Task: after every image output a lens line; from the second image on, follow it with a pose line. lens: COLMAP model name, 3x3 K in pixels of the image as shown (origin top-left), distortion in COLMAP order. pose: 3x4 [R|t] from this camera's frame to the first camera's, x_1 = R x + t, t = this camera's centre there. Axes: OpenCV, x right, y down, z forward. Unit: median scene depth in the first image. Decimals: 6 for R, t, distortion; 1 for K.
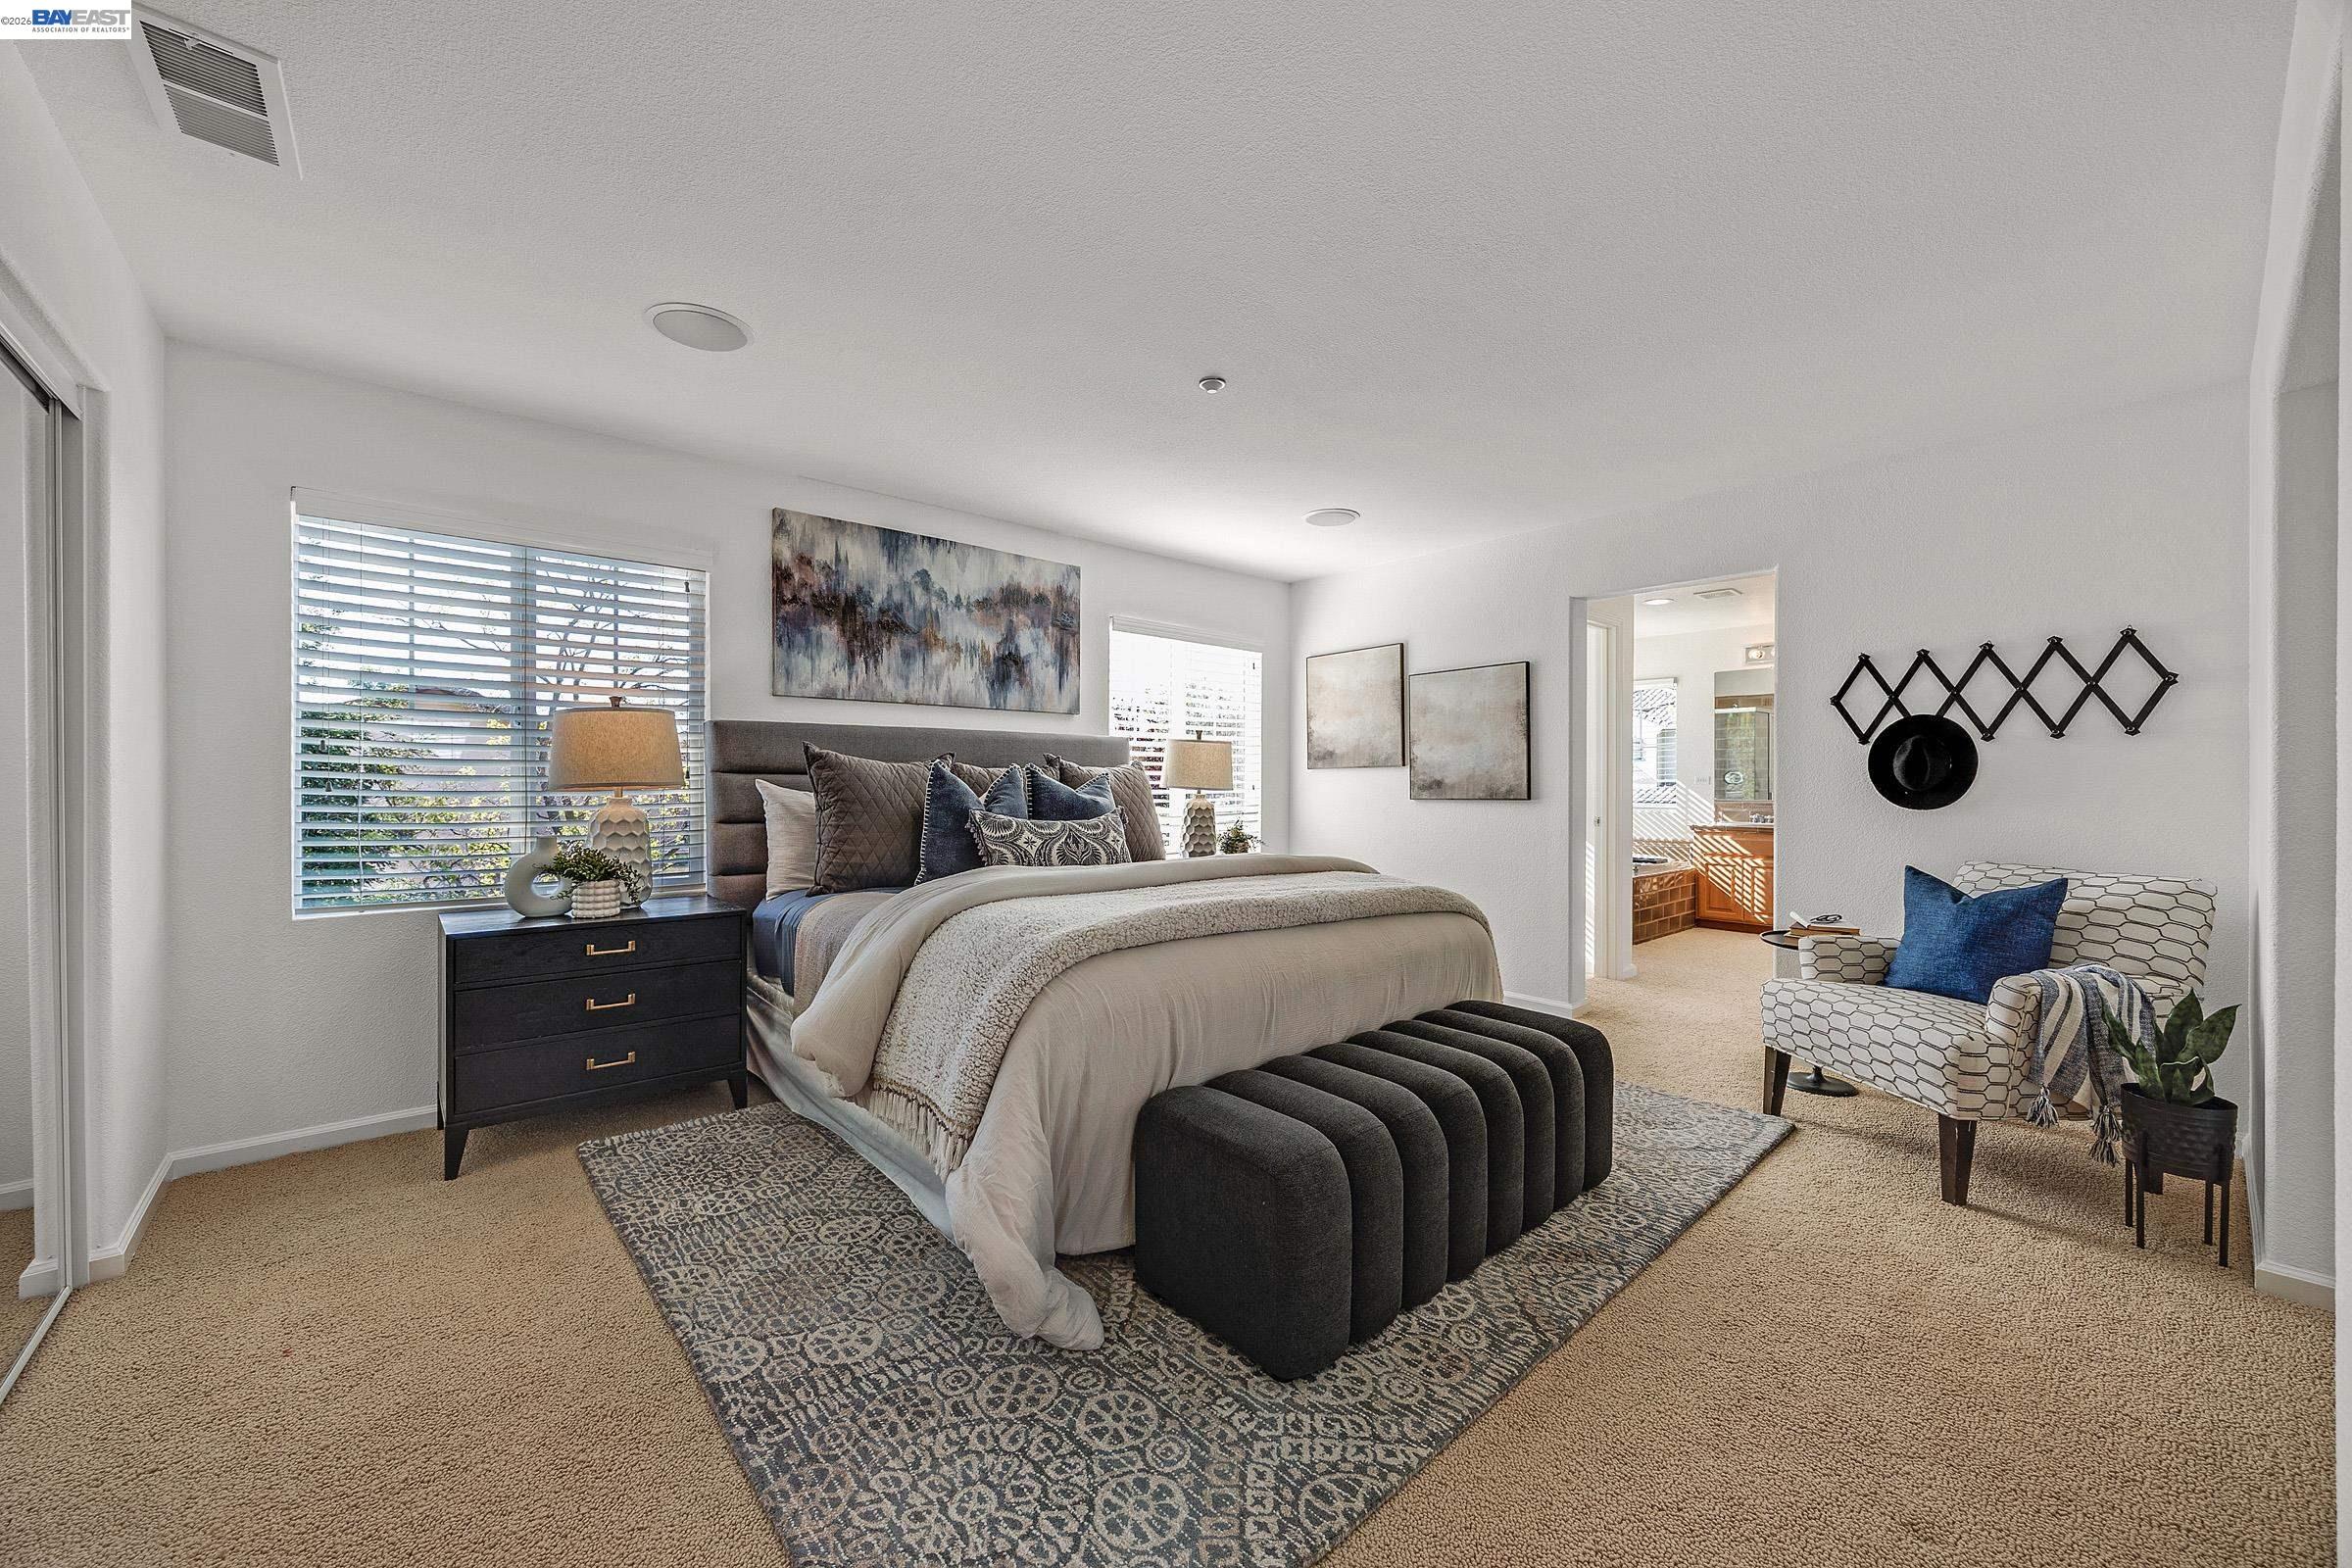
lens RADIAL K [[902.9, 0, 1175.8], [0, 902.9, 782.2], [0, 0, 1]] dist [0.000225, -0.000668]
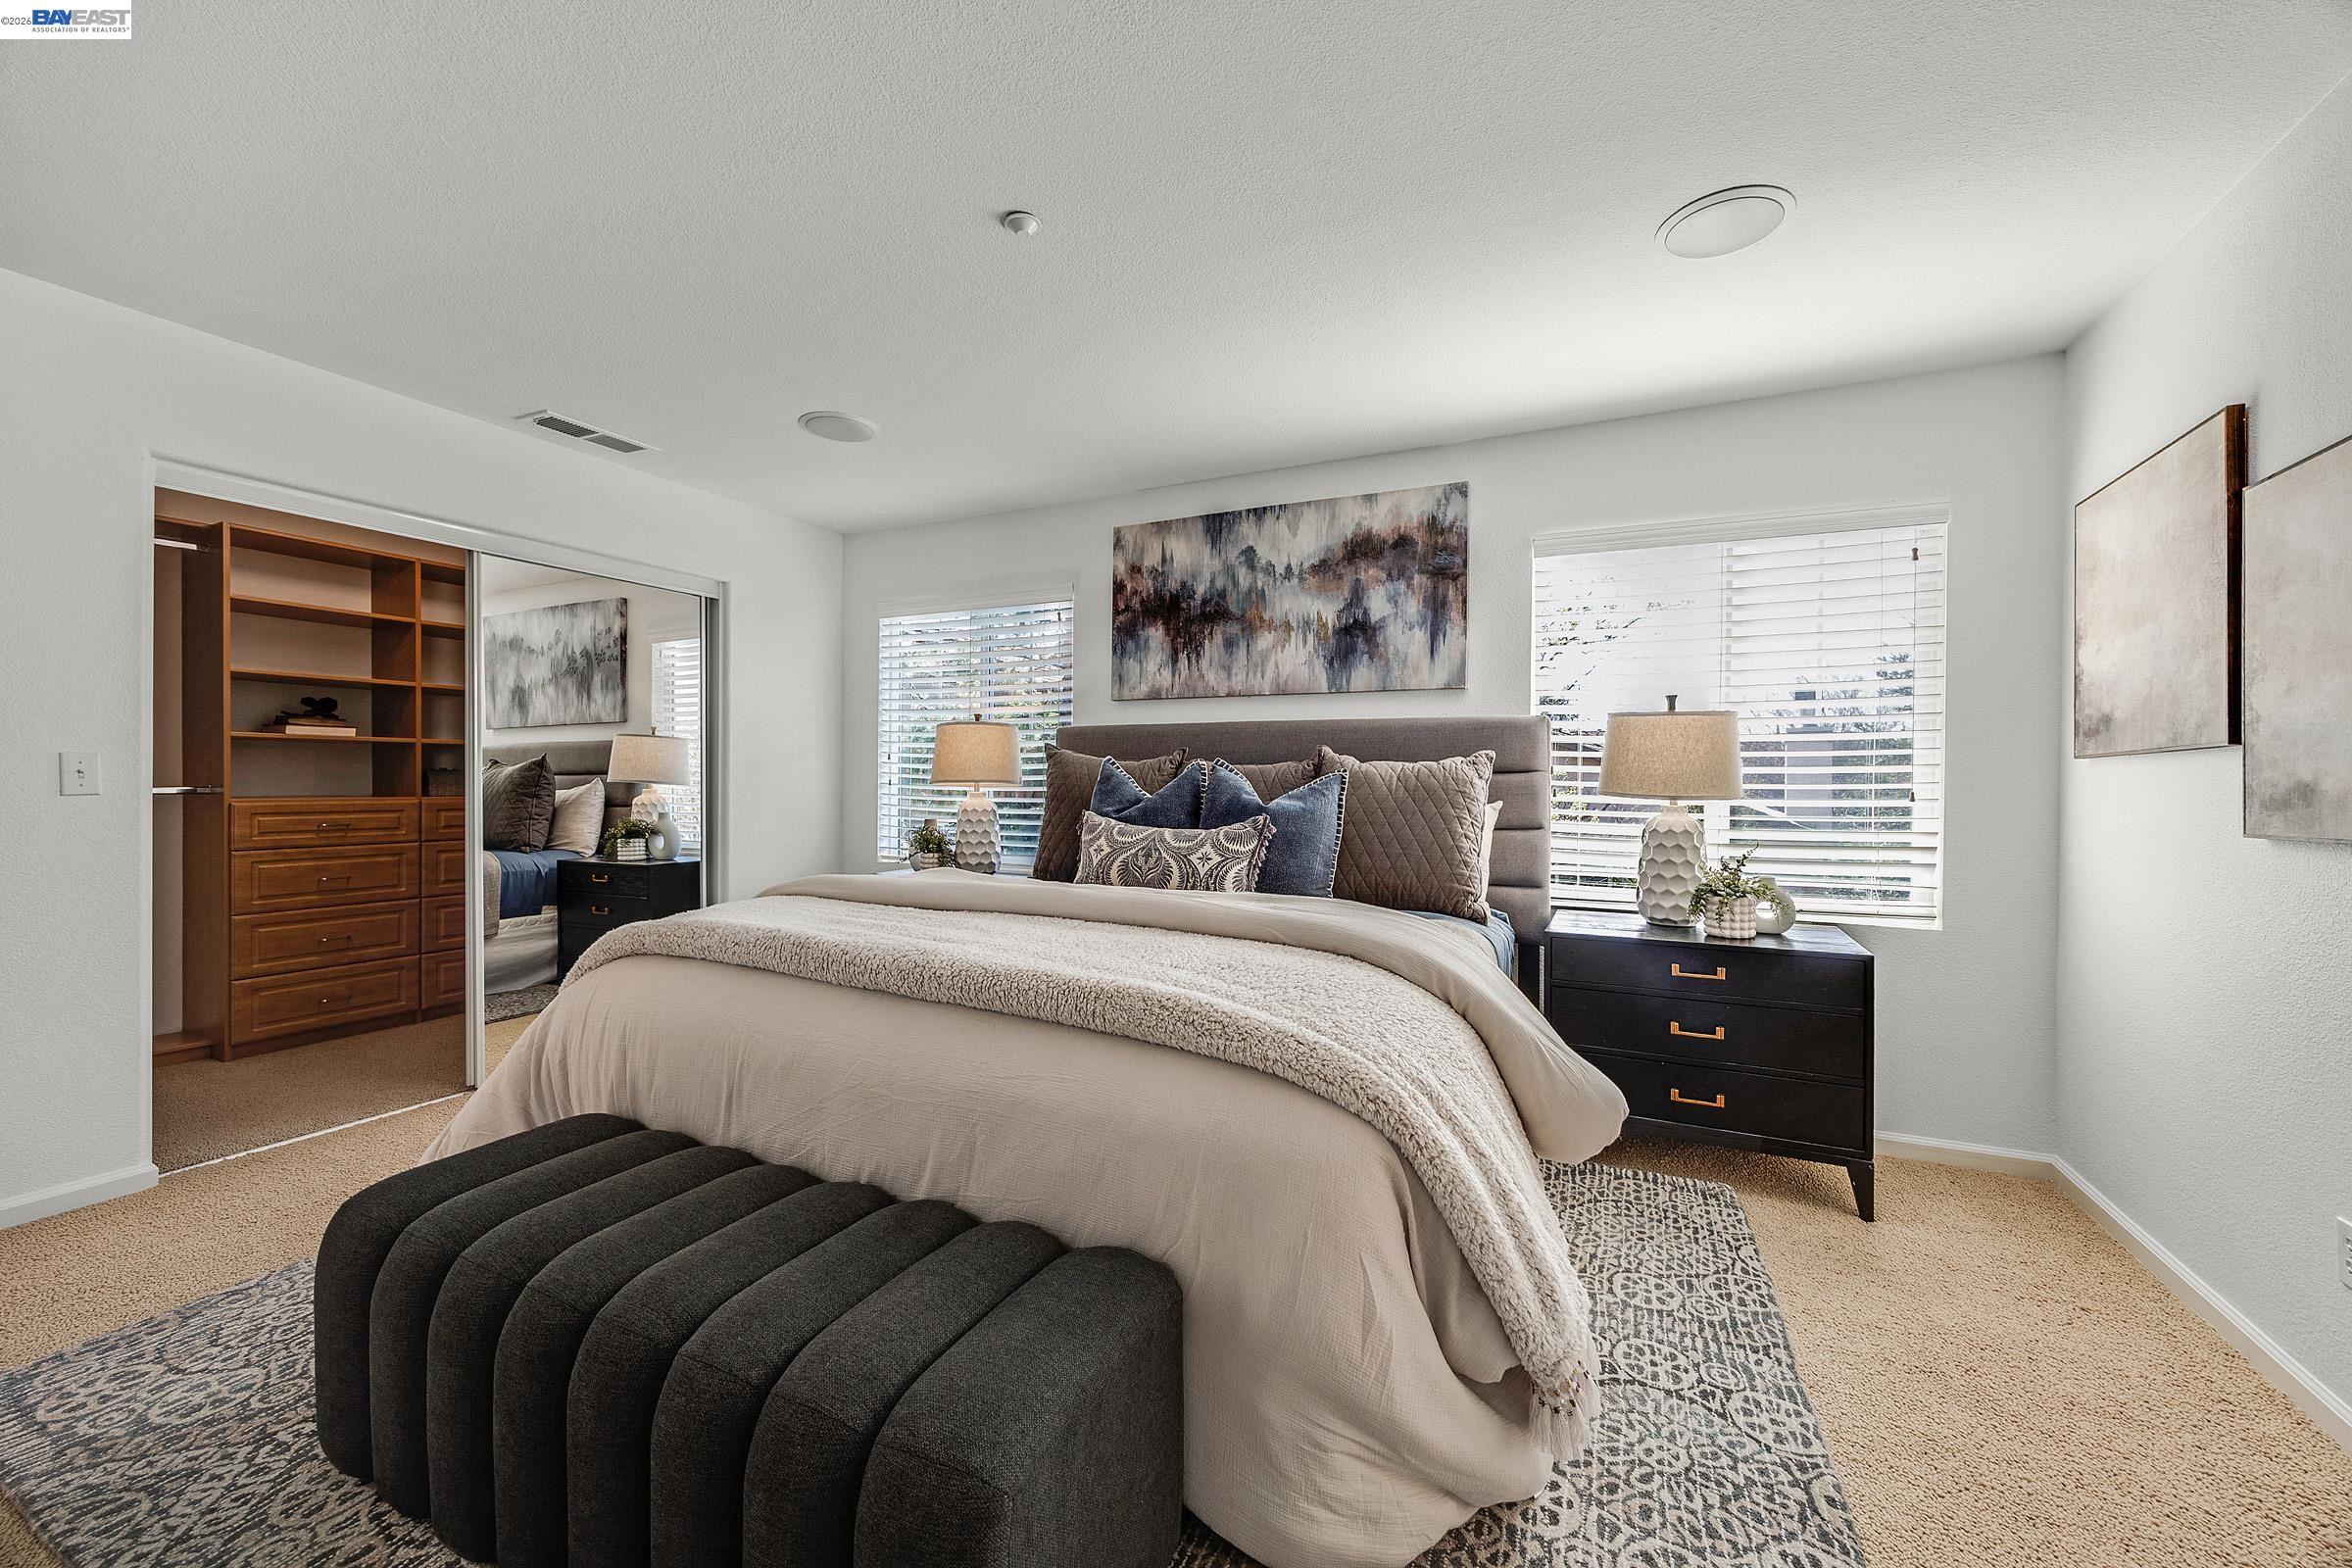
lens RADIAL K [[902.9, 0, 1185.1], [0, 902.9, 781.6], [0, 0, 1]] dist [0.000225, -0.000668]
pose [[0.386971, 0.002139, -0.922090, 0.517335], [-0.009043, 0.999958, -0.001476, 0.001678], [0.922048, 0.008910, 0.386974, 0.581025]]
